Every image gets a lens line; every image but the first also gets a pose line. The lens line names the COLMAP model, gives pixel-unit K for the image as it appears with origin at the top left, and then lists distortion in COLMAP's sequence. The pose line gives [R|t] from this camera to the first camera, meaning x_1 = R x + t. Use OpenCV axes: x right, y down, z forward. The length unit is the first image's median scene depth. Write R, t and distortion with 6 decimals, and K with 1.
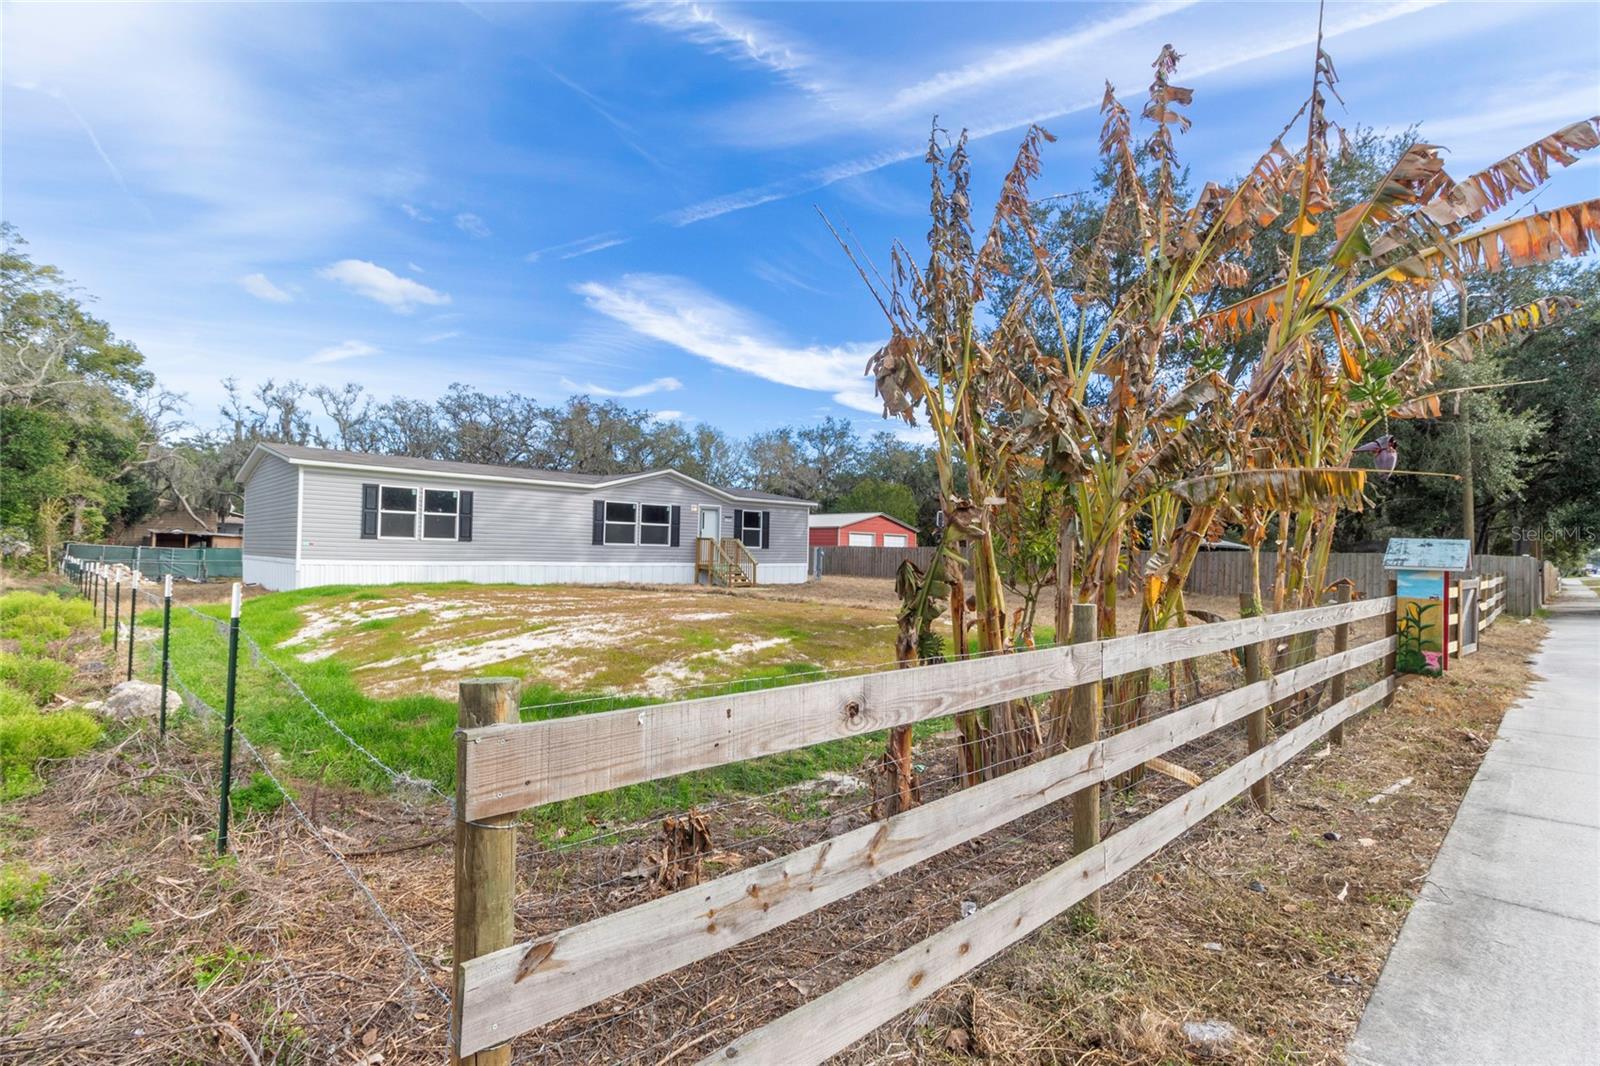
lens RADIAL K [[739.6, 0, 794.7], [0, 739.6, 539.1], [0, 0, 1]] dist [0.000436, 0.000297]
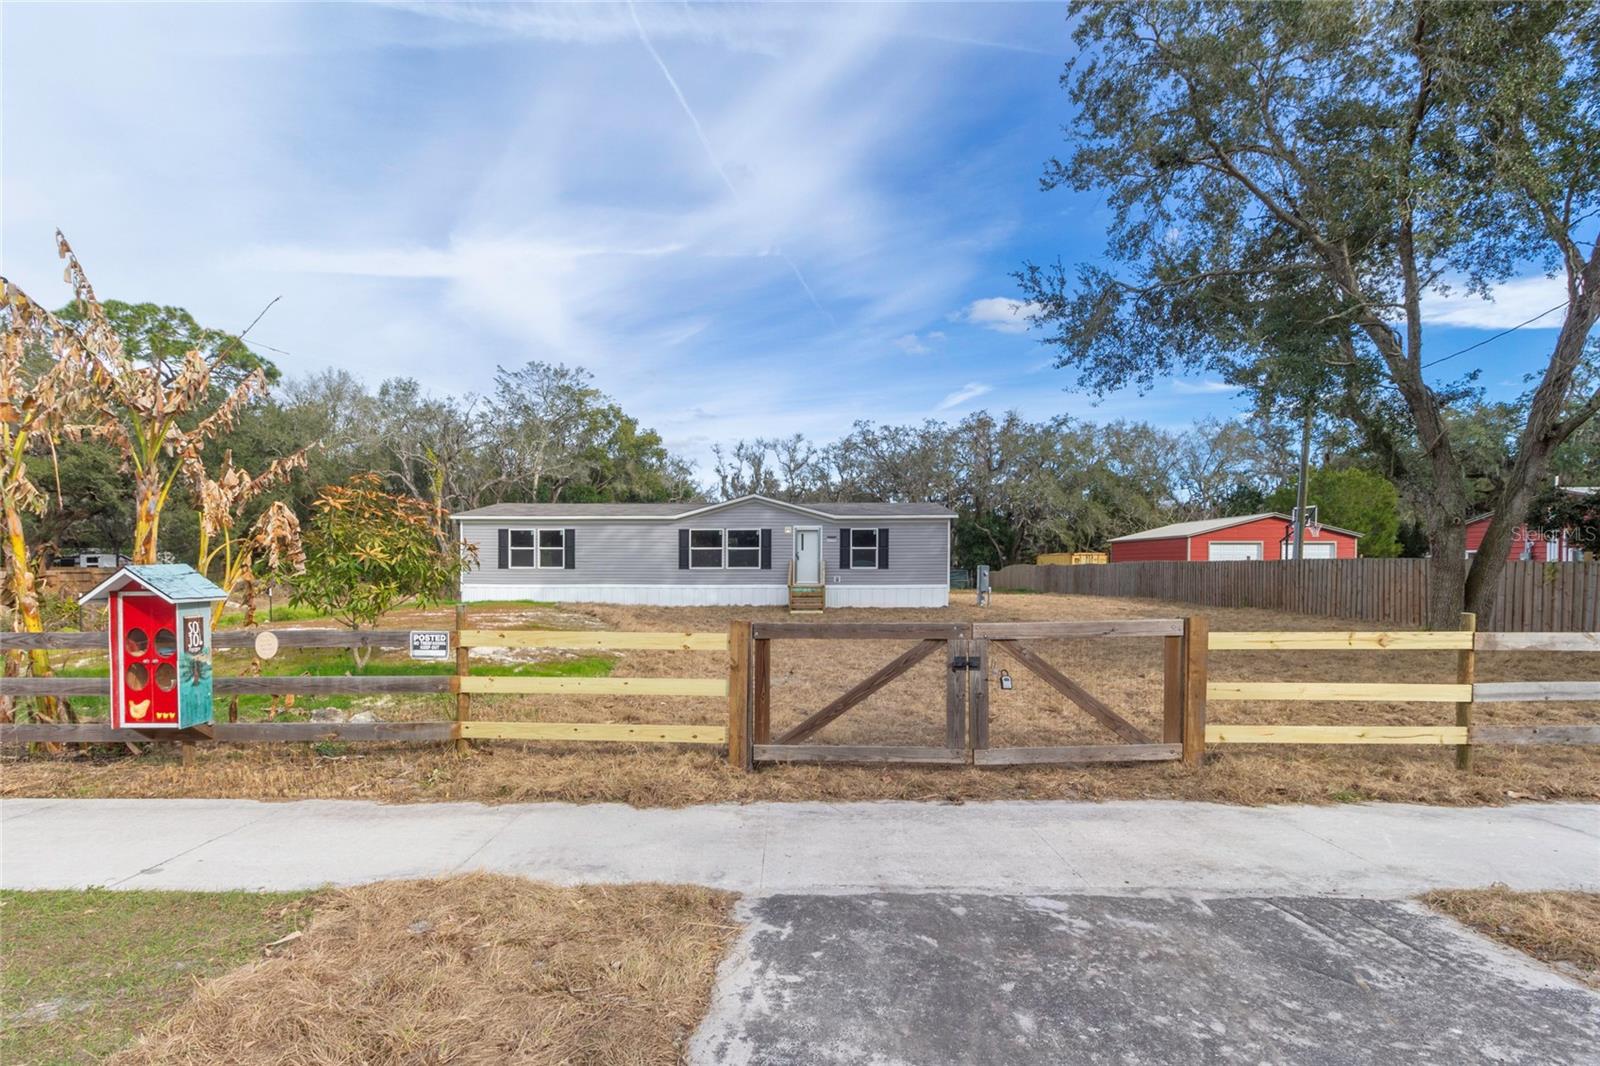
lens RADIAL K [[739.6, 0, 796.6], [0, 739.6, 535.5], [0, 0, 1]] dist [0.000436, 0.000297]
pose [[0.717222, -0.044631, -0.695414, 0.622469], [0.026763, 0.998975, -0.036511, 0.002466], [0.696330, 0.007575, 0.717681, 0.311917]]
